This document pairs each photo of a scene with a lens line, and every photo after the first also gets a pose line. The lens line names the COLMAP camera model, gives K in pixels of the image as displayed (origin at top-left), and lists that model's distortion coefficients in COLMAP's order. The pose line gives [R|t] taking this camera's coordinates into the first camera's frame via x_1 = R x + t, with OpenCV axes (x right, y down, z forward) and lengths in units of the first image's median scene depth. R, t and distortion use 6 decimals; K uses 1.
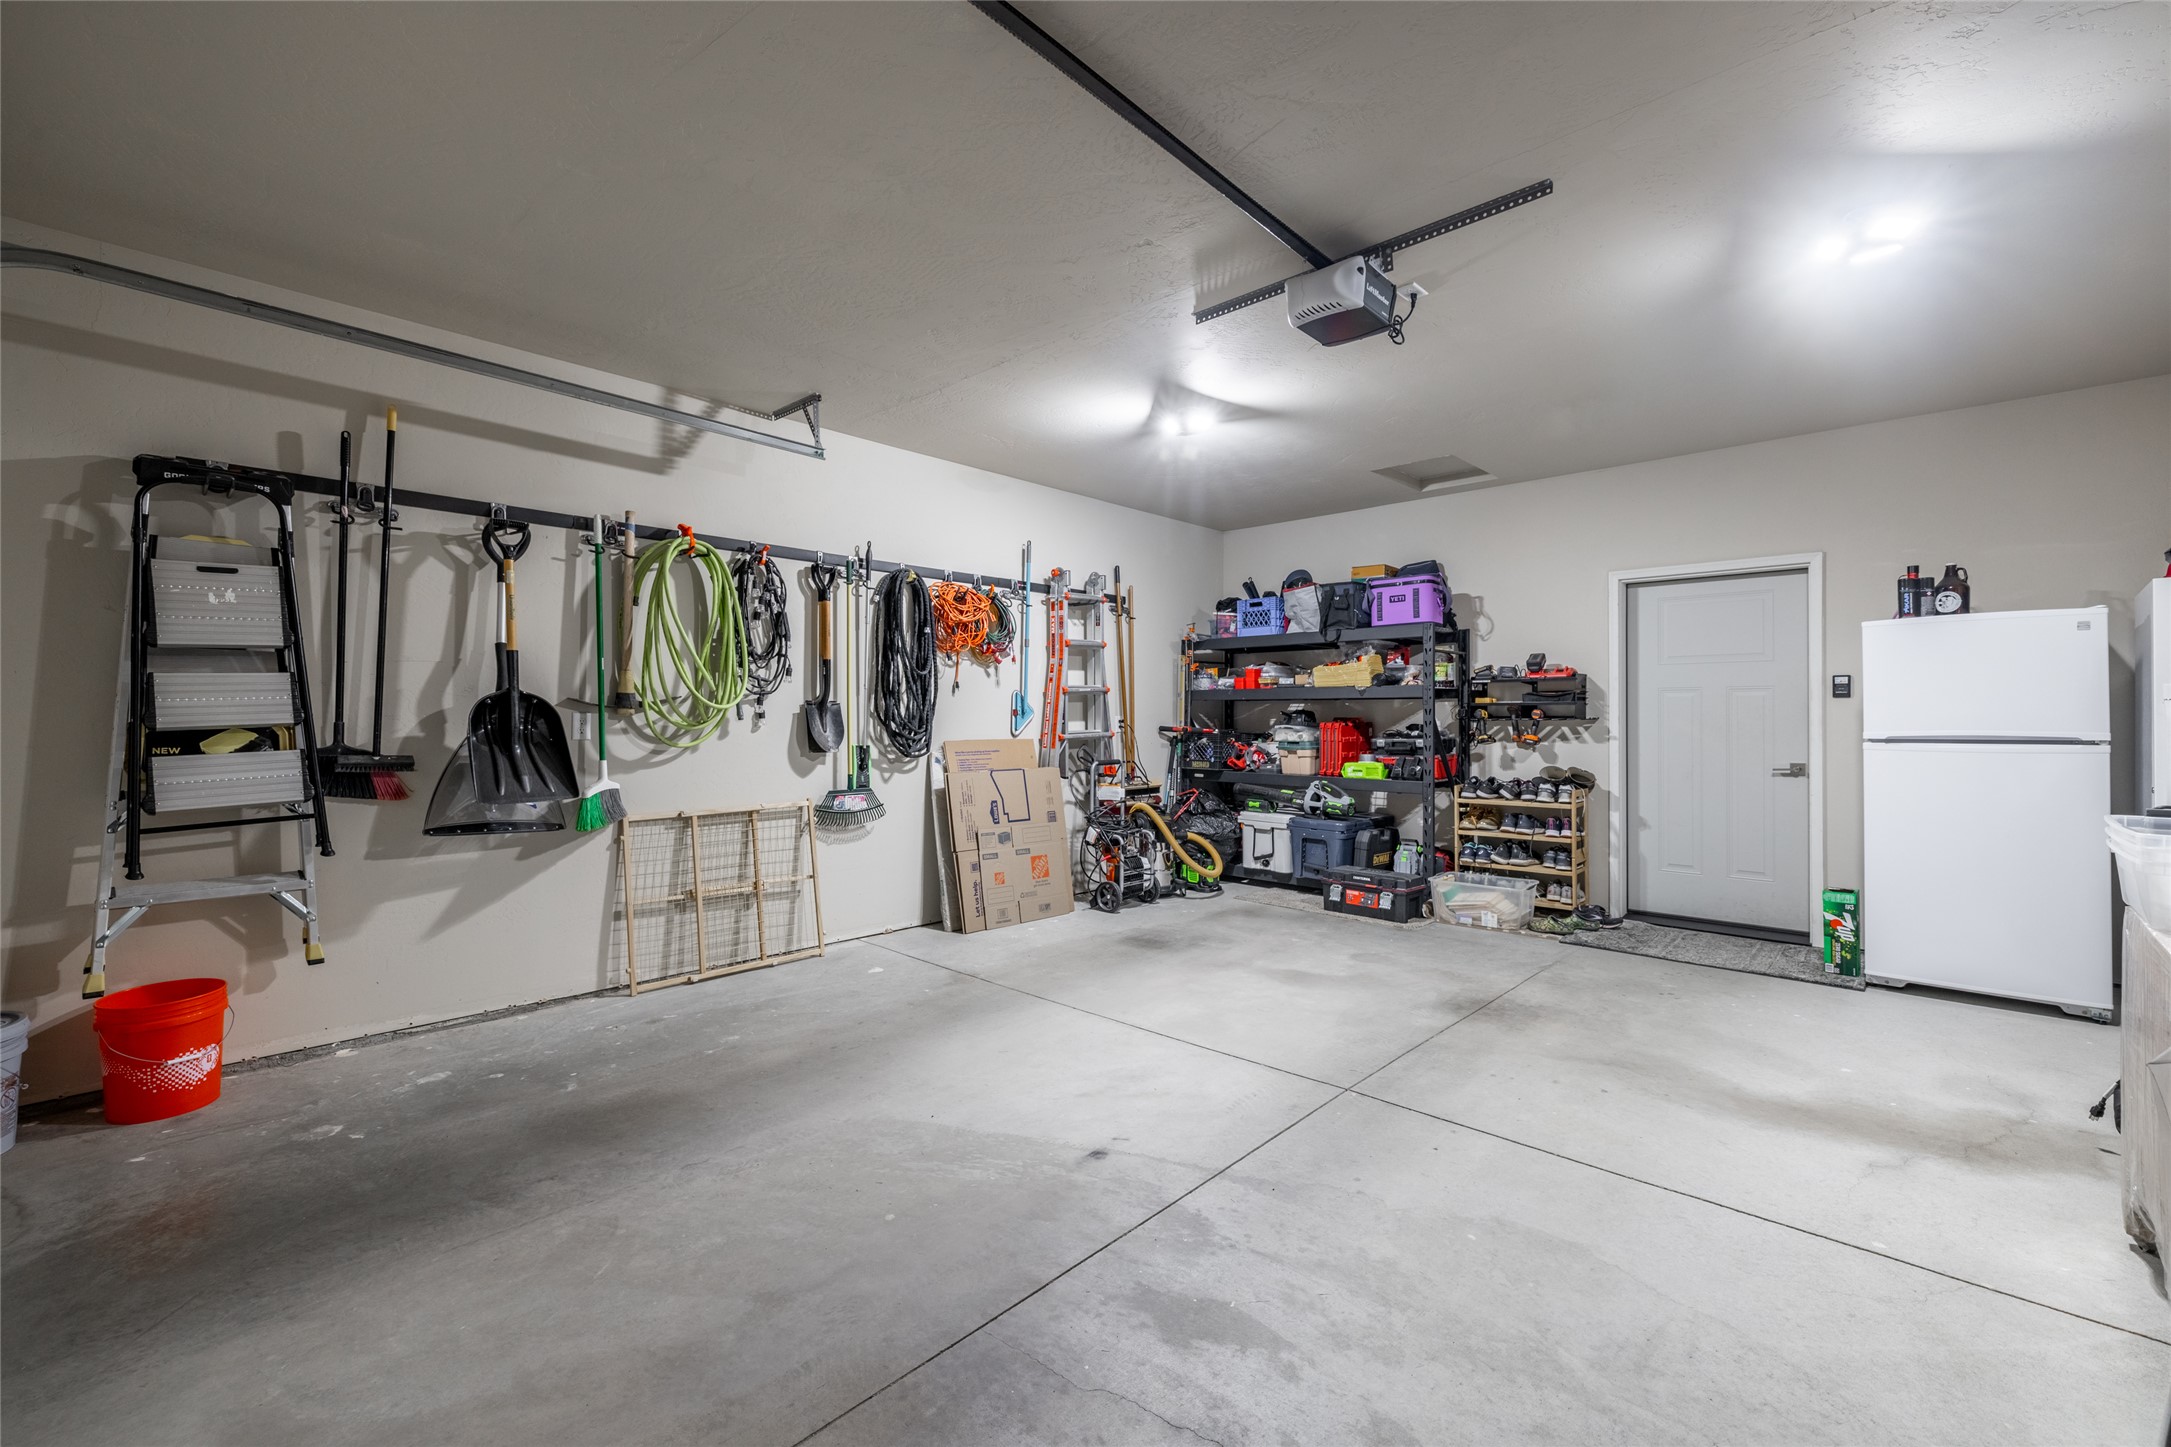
lens RADIAL K [[916.2, 0, 1083.7], [0, 916.2, 717.2], [0, 0, 1]] dist [-0.001376, -0.001221]
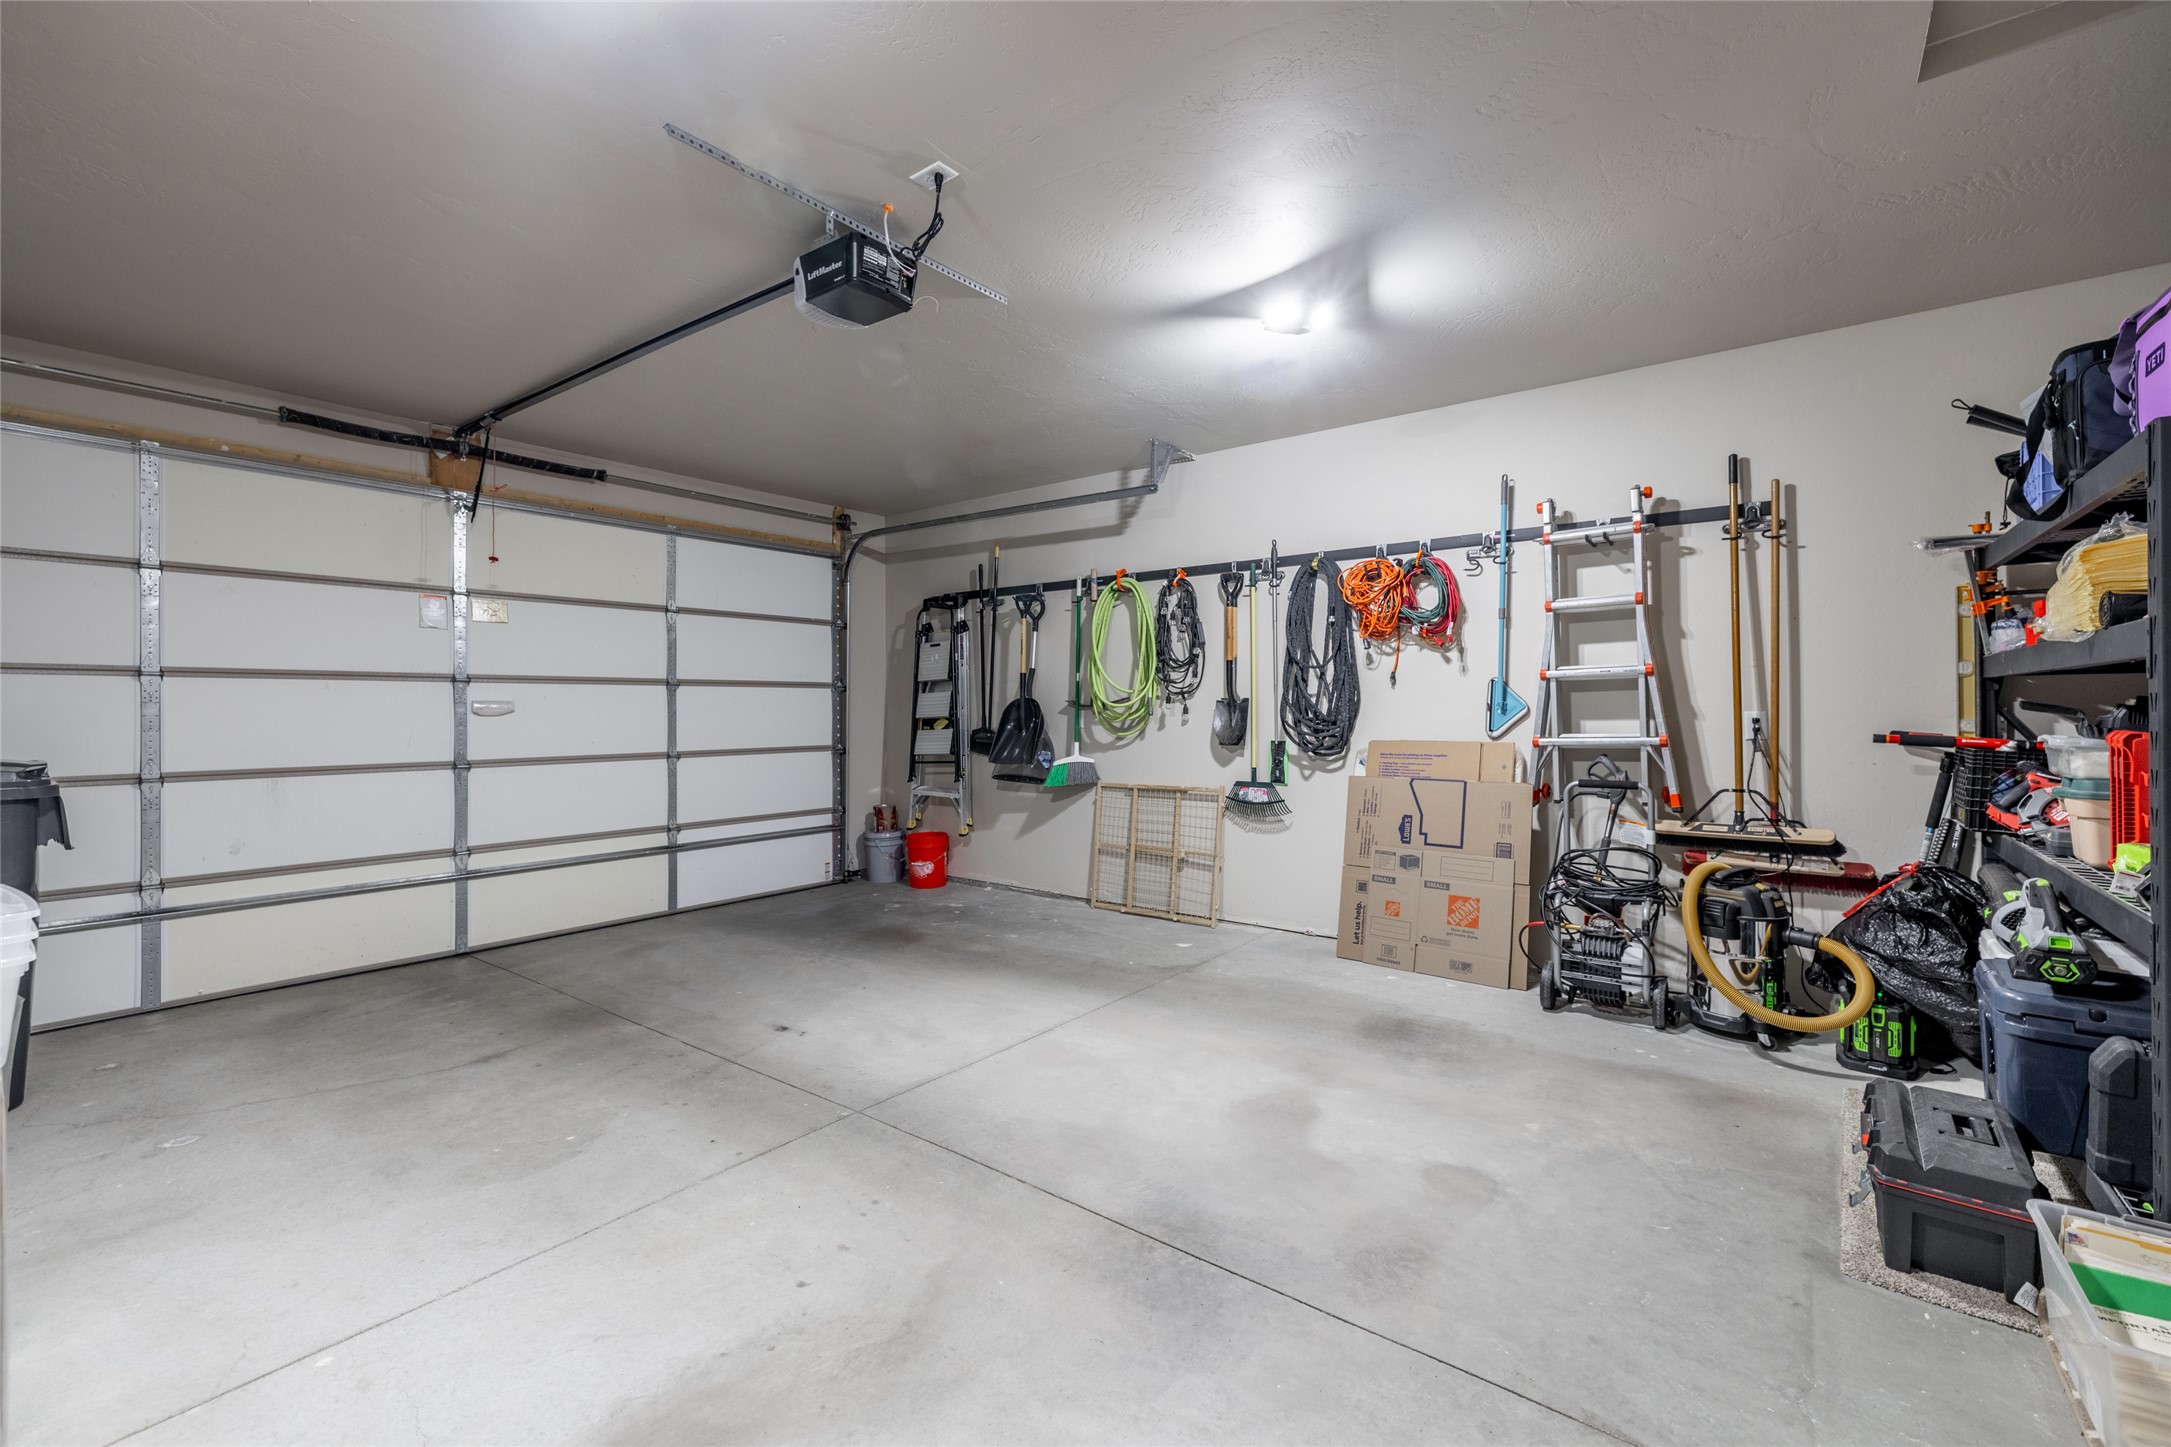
lens RADIAL K [[916.2, 0, 1083.7], [0, 916.2, 709.3], [0, 0, 1]] dist [-0.001376, -0.001221]
pose [[0.095135, -0.000130, -0.995464, 0.800055], [0.001879, 0.999998, 0.000049, -0.005230], [0.995463, -0.001875, 0.095135, 0.730948]]
